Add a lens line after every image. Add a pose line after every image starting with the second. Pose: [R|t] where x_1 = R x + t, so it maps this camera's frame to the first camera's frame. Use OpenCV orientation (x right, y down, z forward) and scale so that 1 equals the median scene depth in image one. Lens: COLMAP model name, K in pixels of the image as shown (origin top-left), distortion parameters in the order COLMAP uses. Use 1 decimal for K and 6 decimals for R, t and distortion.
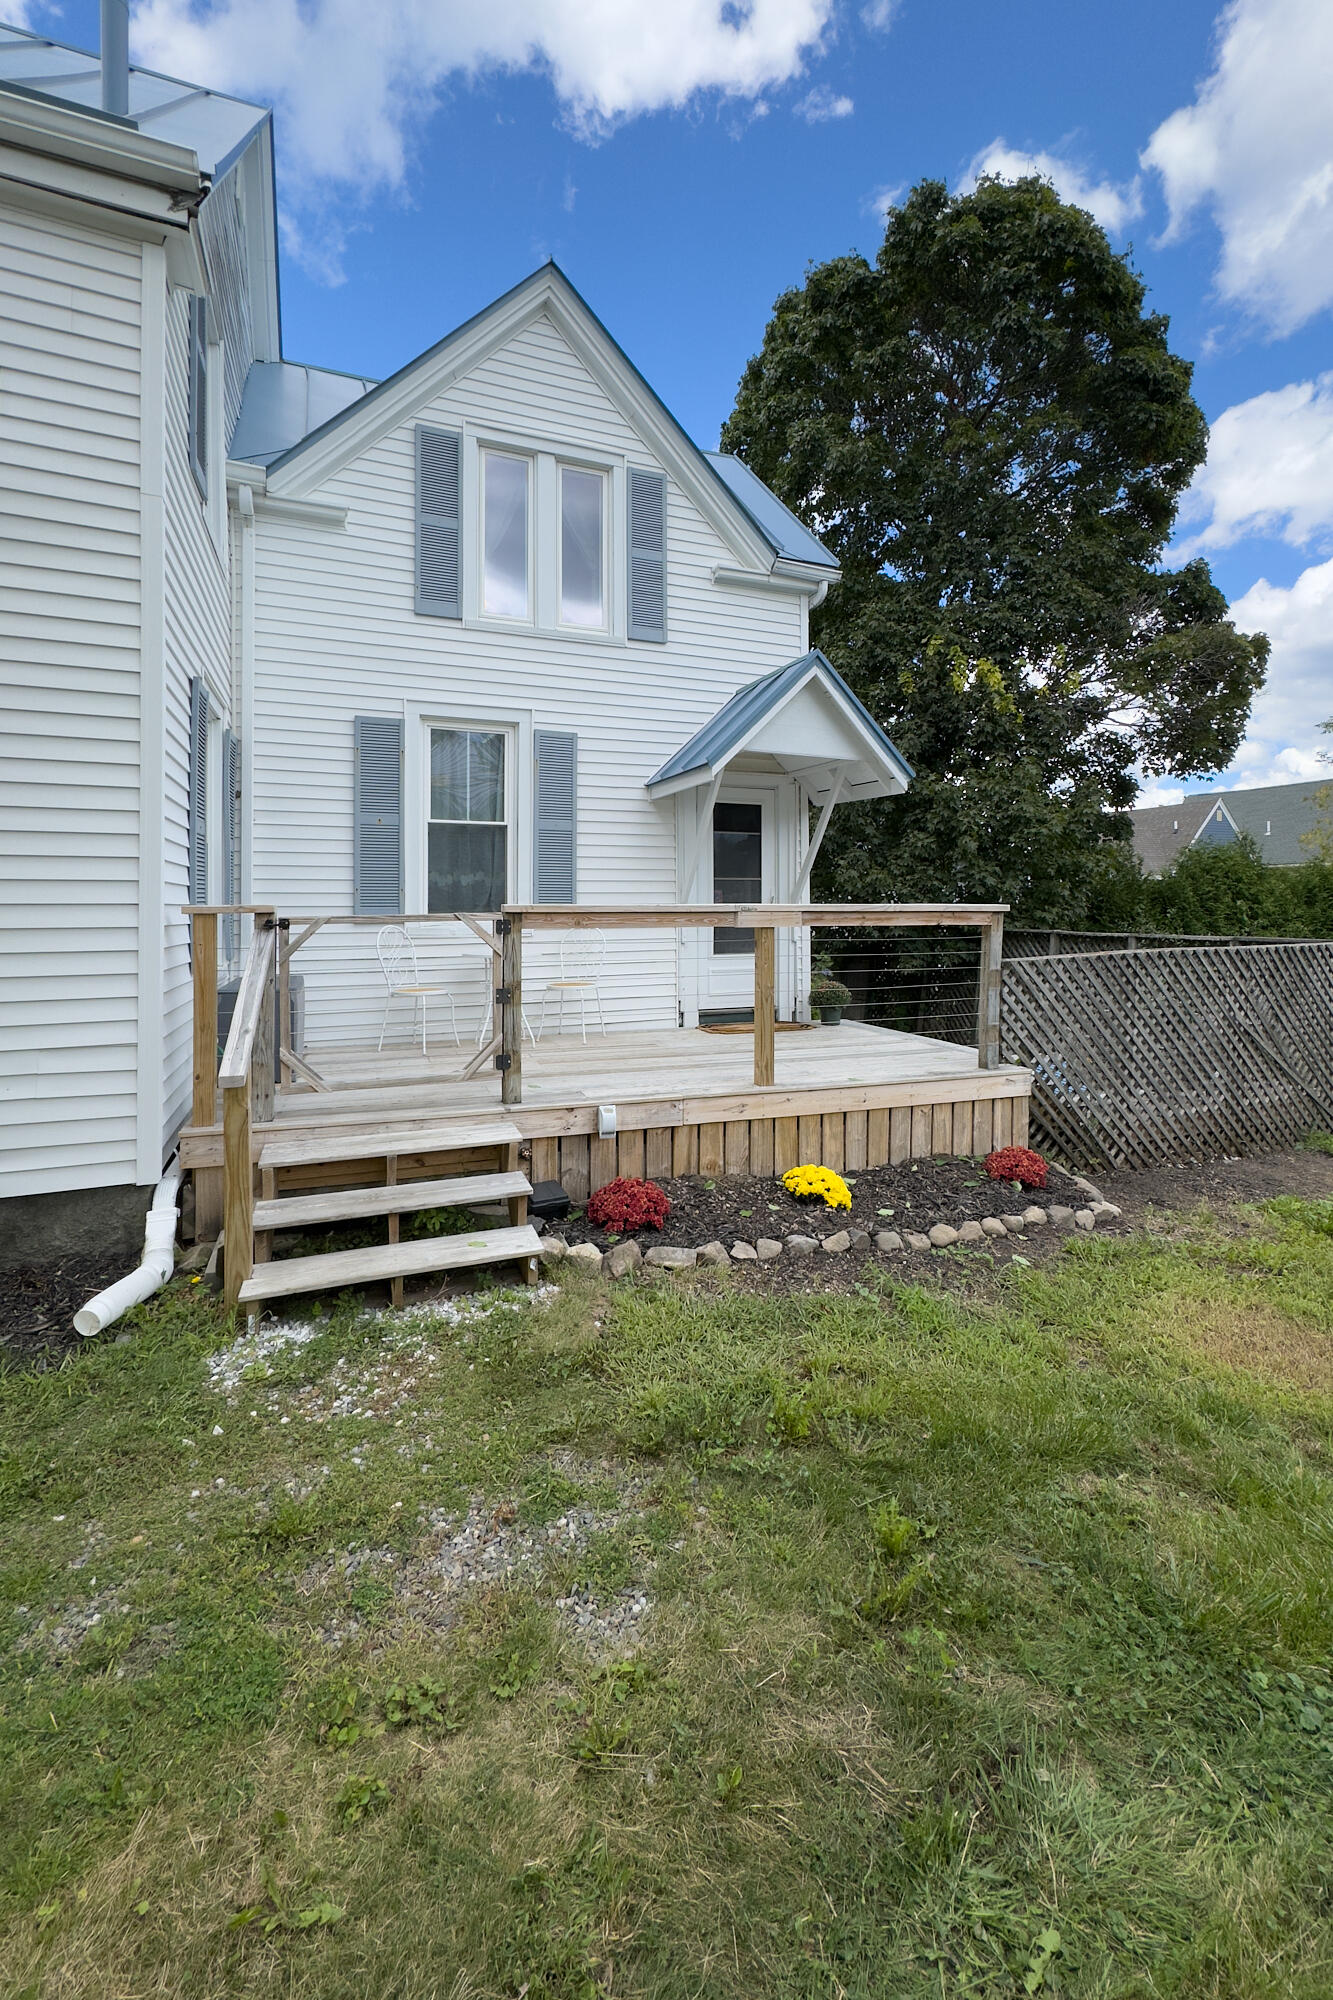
lens RADIAL K [[791.0, 0, 660.2], [0, 791.0, 895.7], [0, 0, 1]] dist [-0.000567, -0.000022]
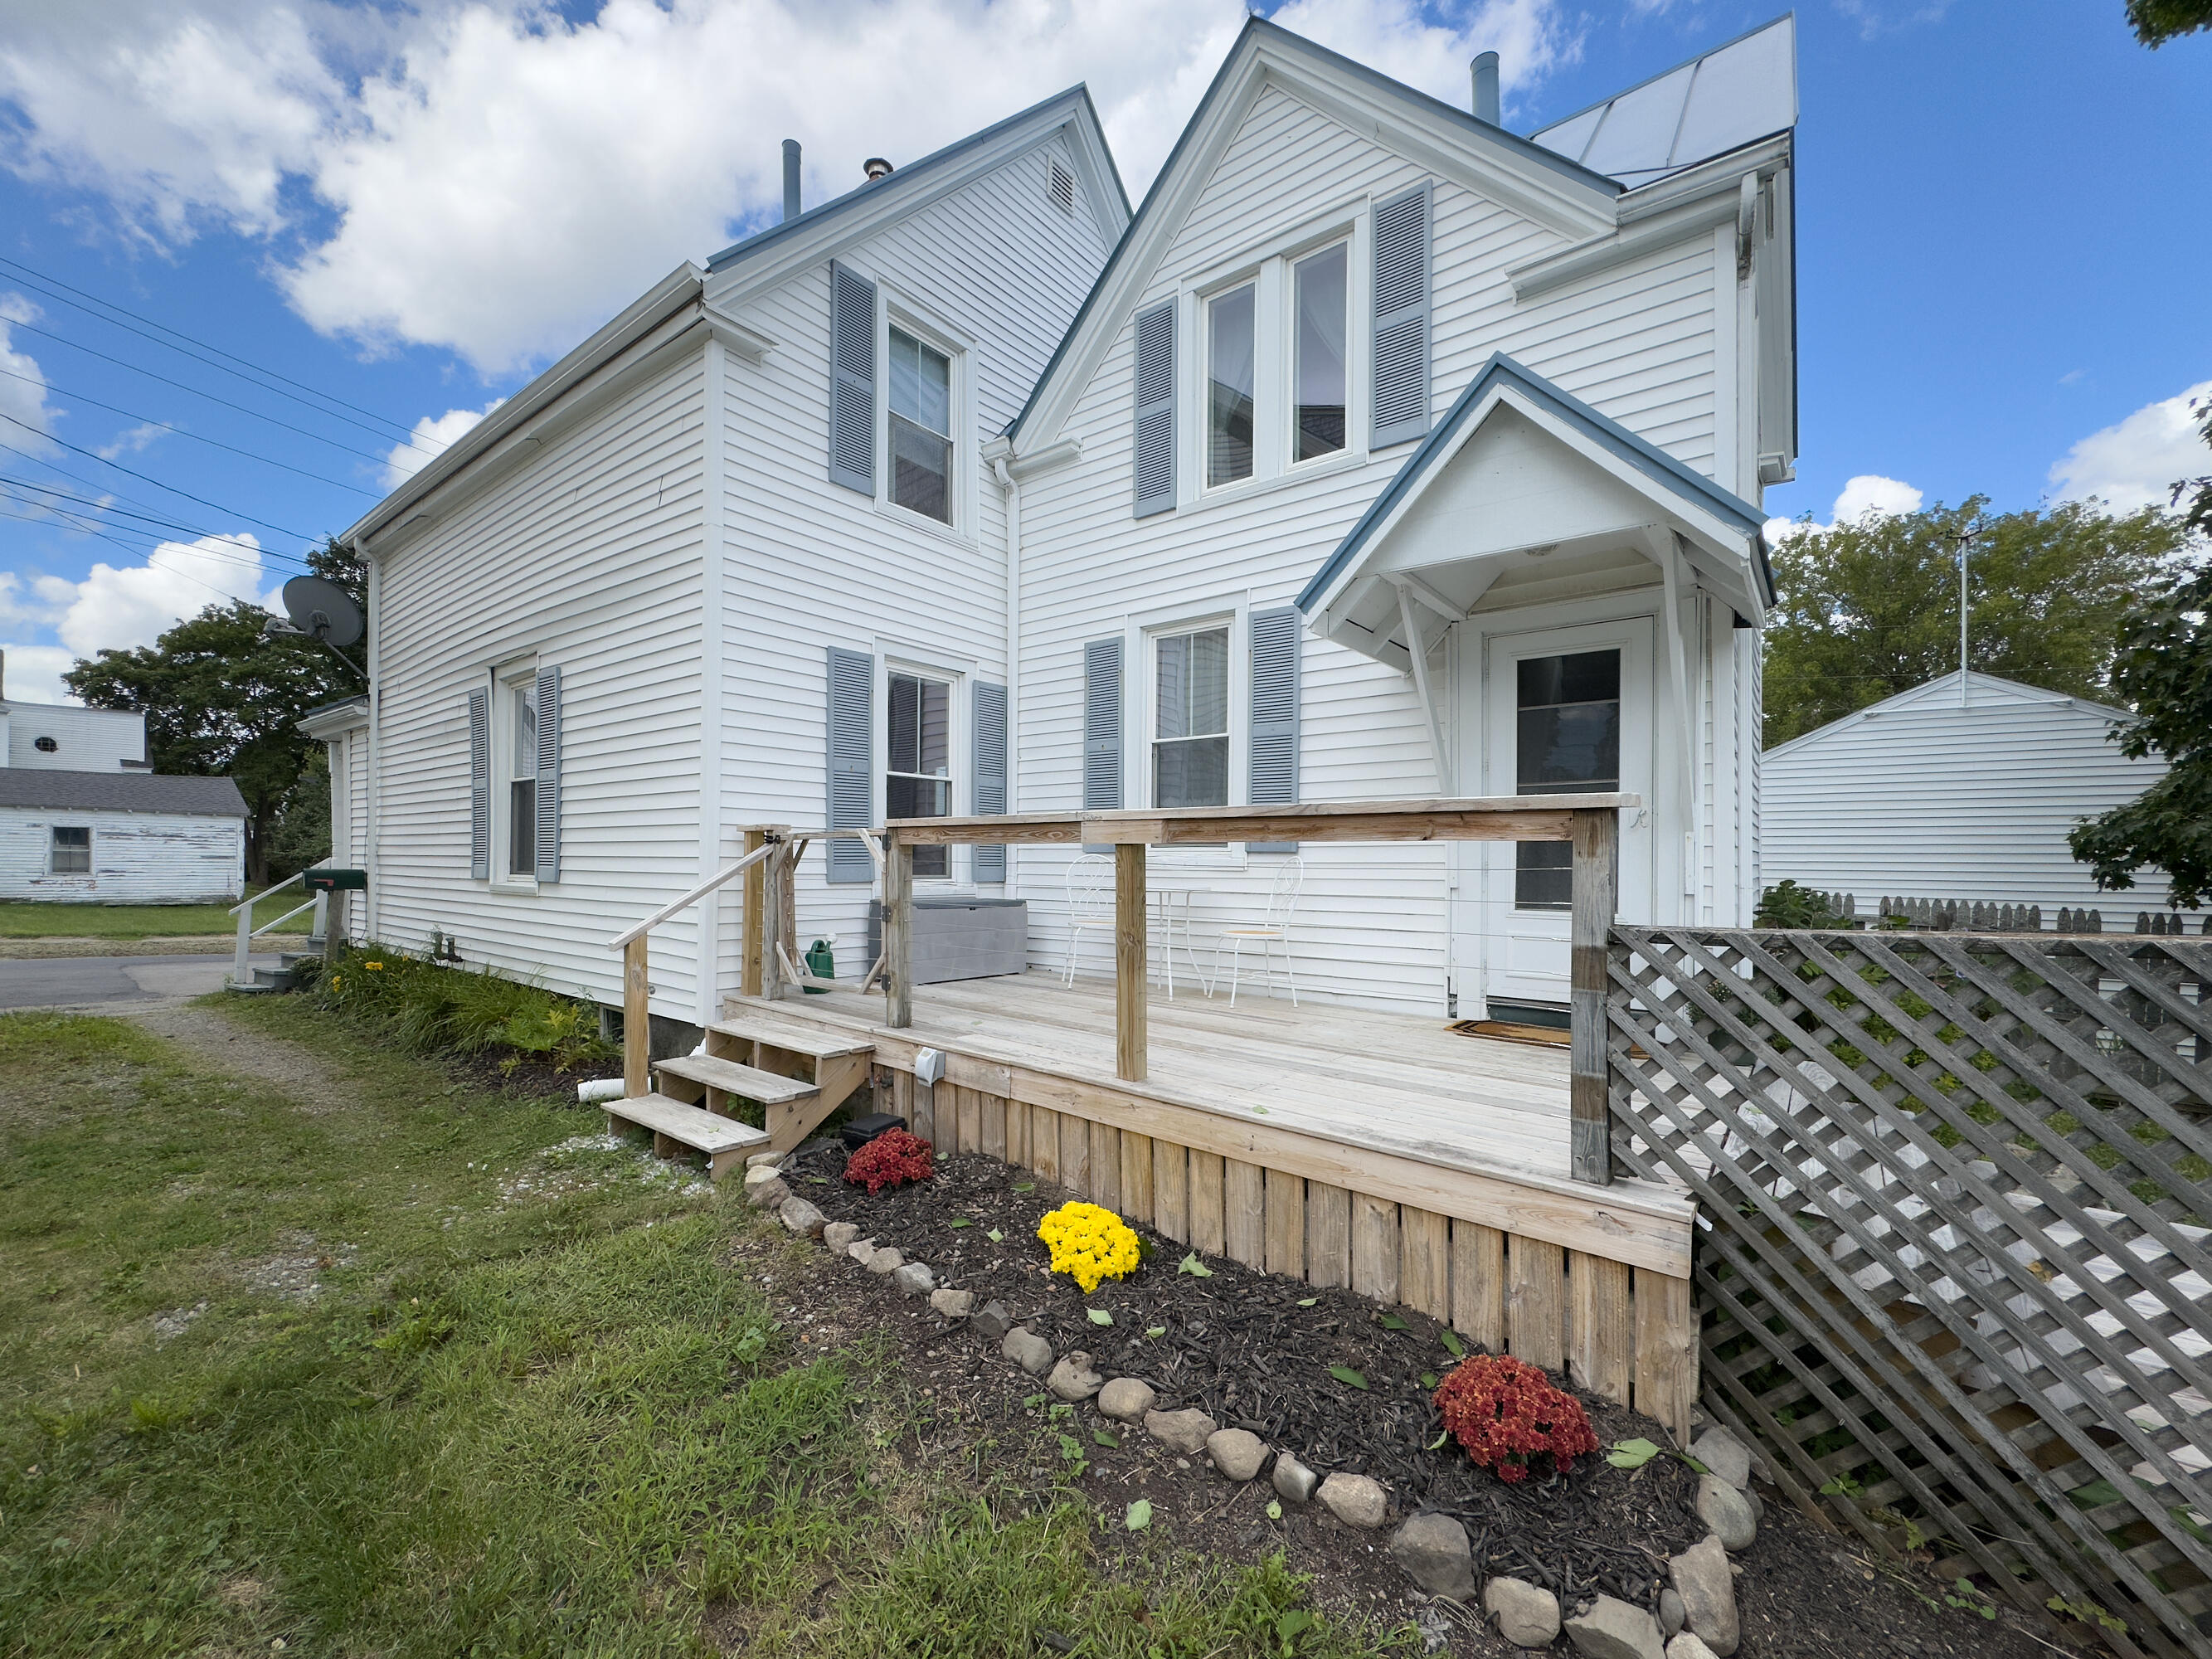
lens RADIAL K [[885.4, 0, 1108.8], [0, 885.4, 849.5], [0, 0, 1]] dist [0.000771, 0.000253]
pose [[0.521665, -0.003546, -0.853143, 0.575499], [0.003053, 0.999993, -0.002290, 0.033943], [0.853145, -0.001410, 0.521672, 0.441511]]
